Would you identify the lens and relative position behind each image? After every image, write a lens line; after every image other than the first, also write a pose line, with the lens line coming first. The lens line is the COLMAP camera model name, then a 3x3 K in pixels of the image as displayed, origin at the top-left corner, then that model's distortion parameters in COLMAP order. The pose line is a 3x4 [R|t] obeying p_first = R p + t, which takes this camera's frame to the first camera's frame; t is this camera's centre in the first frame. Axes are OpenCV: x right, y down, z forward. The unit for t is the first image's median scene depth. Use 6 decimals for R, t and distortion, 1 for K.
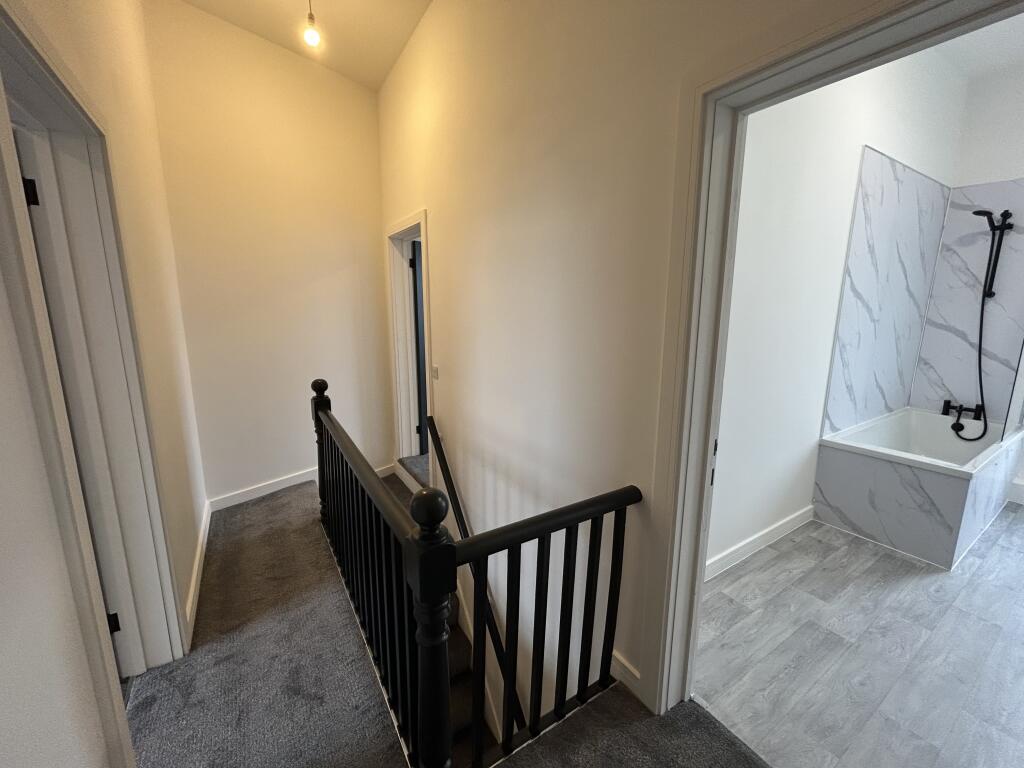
lens RADIAL K [[412.2, 0, 506.3], [0, 412.2, 382.6], [0, 0, 1]] dist [0.008532, -0.005193]
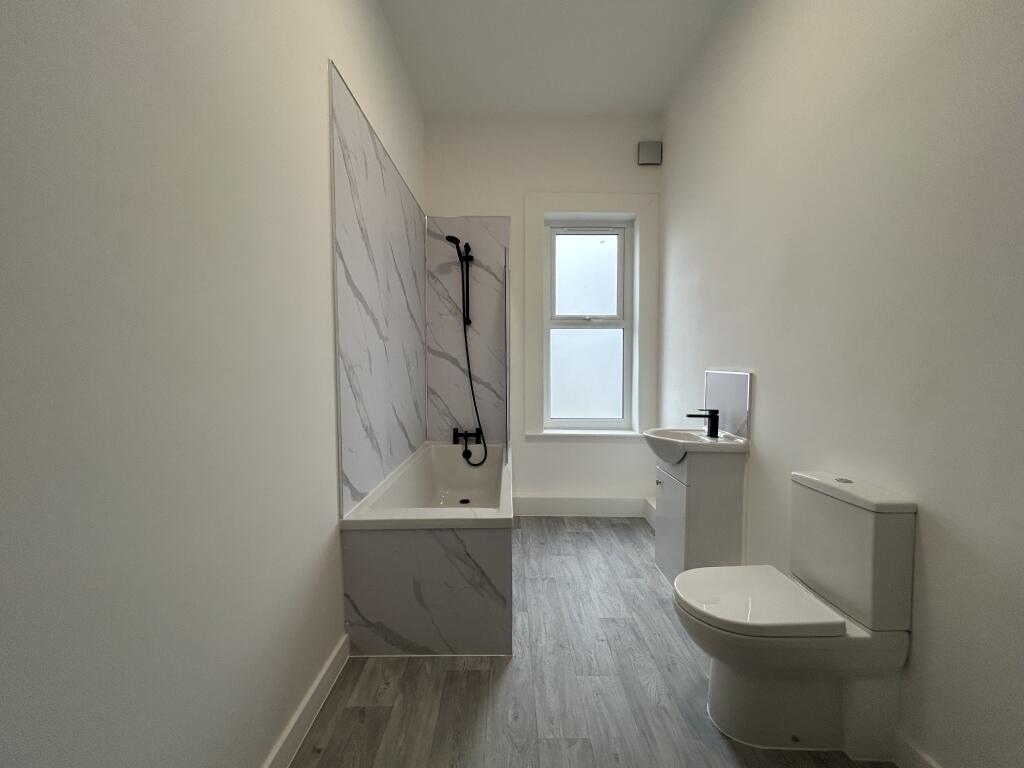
lens RADIAL K [[412.2, 0, 506.3], [0, 412.2, 382.6], [0, 0, 1]] dist [0.008532, -0.005193]
pose [[0.537575, -0.043345, 0.842101, 0.377551], [0.162765, 0.985230, -0.053192, 0.008770], [-0.827358, 0.165659, 0.536690, 0.428193]]
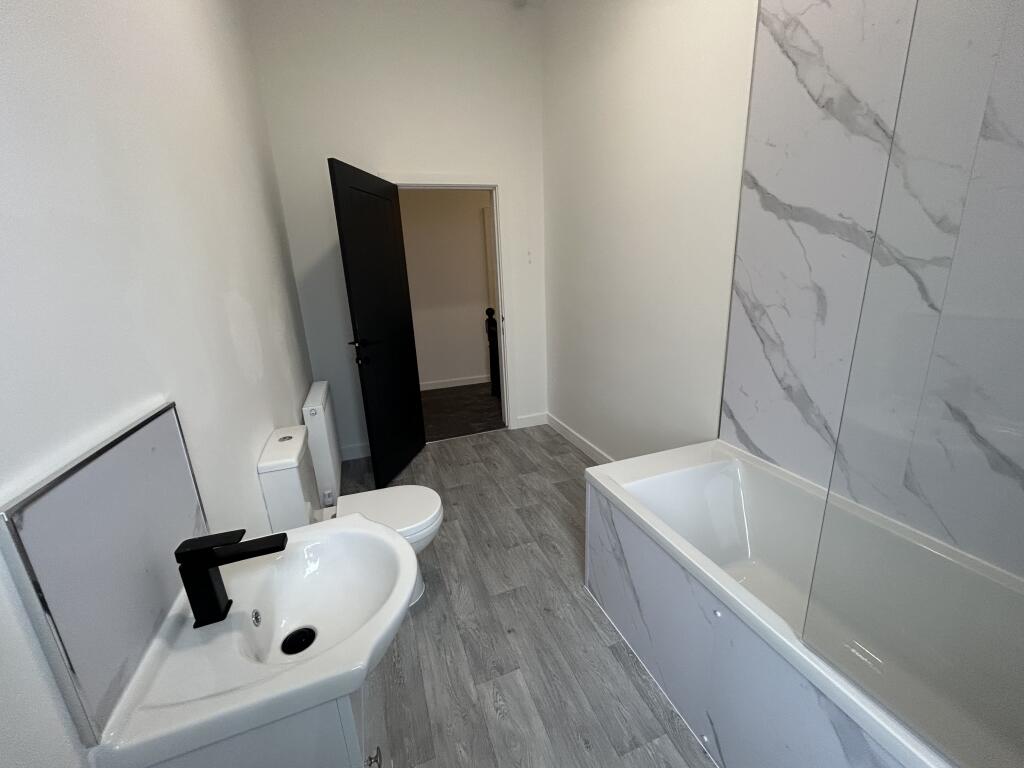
lens RADIAL K [[412.2, 0, 506.3], [0, 412.2, 382.6], [0, 0, 1]] dist [0.008532, -0.005193]
pose [[-0.223348, 0.272031, -0.936010, 1.419134], [-0.135542, 0.942271, 0.306193, -0.113766], [0.965269, 0.195256, -0.173582, 0.740346]]
